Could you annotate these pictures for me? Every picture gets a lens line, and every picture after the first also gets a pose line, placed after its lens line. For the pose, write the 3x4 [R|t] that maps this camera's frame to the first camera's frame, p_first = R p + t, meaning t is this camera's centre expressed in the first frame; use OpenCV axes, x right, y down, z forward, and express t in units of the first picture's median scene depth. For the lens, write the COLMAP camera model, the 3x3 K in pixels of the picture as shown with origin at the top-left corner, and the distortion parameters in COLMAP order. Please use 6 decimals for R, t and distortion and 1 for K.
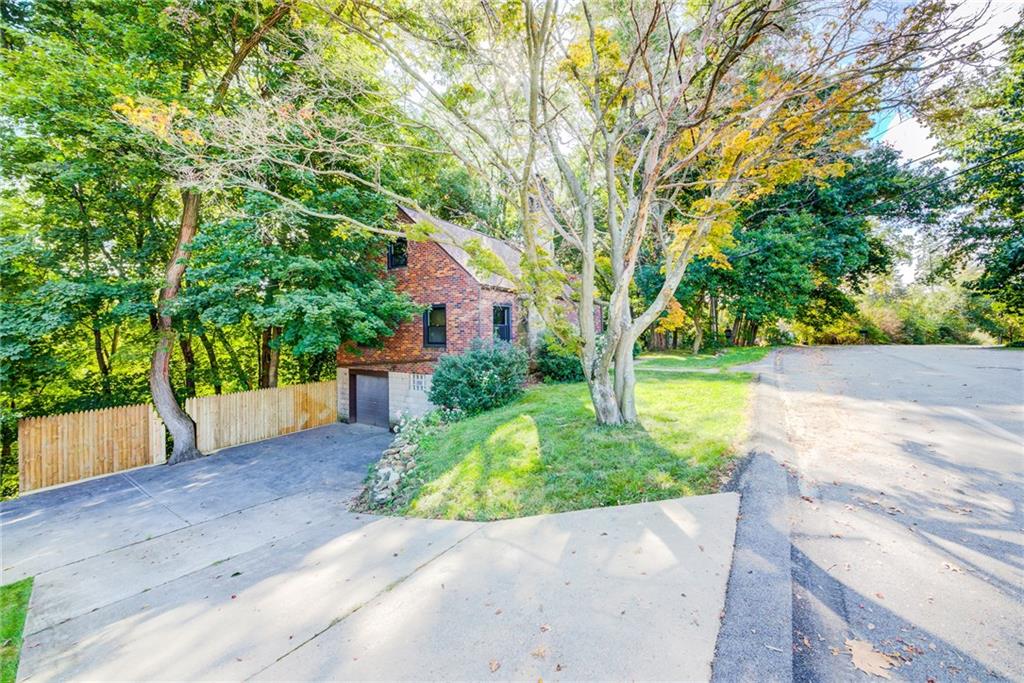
lens RADIAL K [[364.9, 0, 512.0], [0, 364.9, 341.5], [0, 0, 1]] dist [-0.028314, -0.000015]
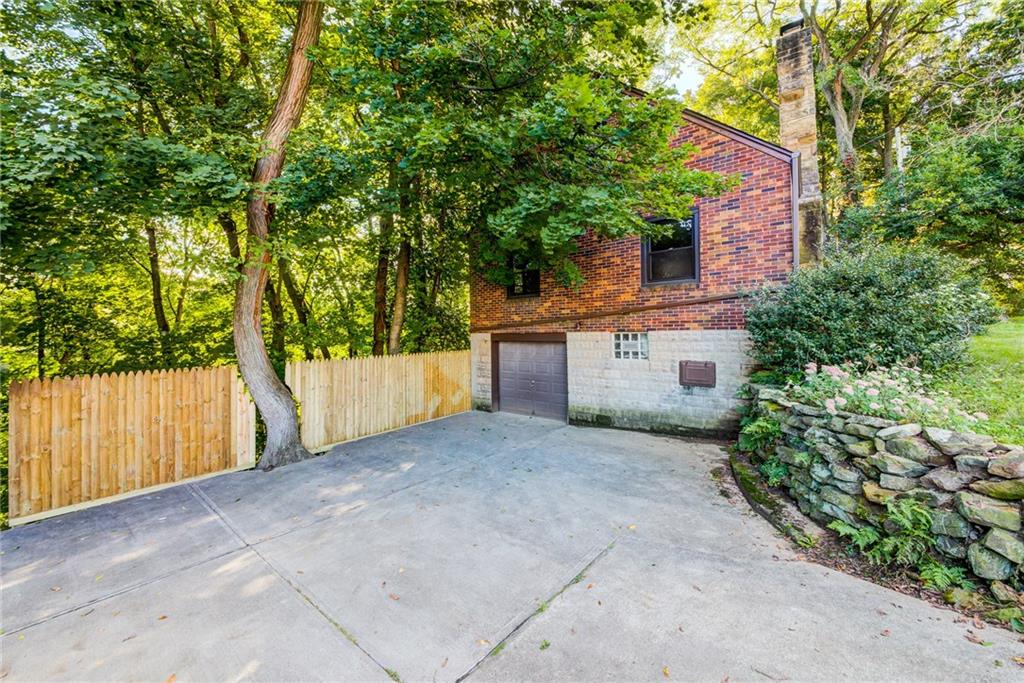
lens RADIAL K [[364.9, 0, 512.0], [0, 364.9, 341.5], [0, 0, 1]] dist [-0.028314, -0.000015]
pose [[0.995291, 0.000365, -0.096928, -0.464967], [-0.000819, 0.999989, -0.004646, 0.128066], [0.096926, 0.004703, 0.995281, 0.415583]]
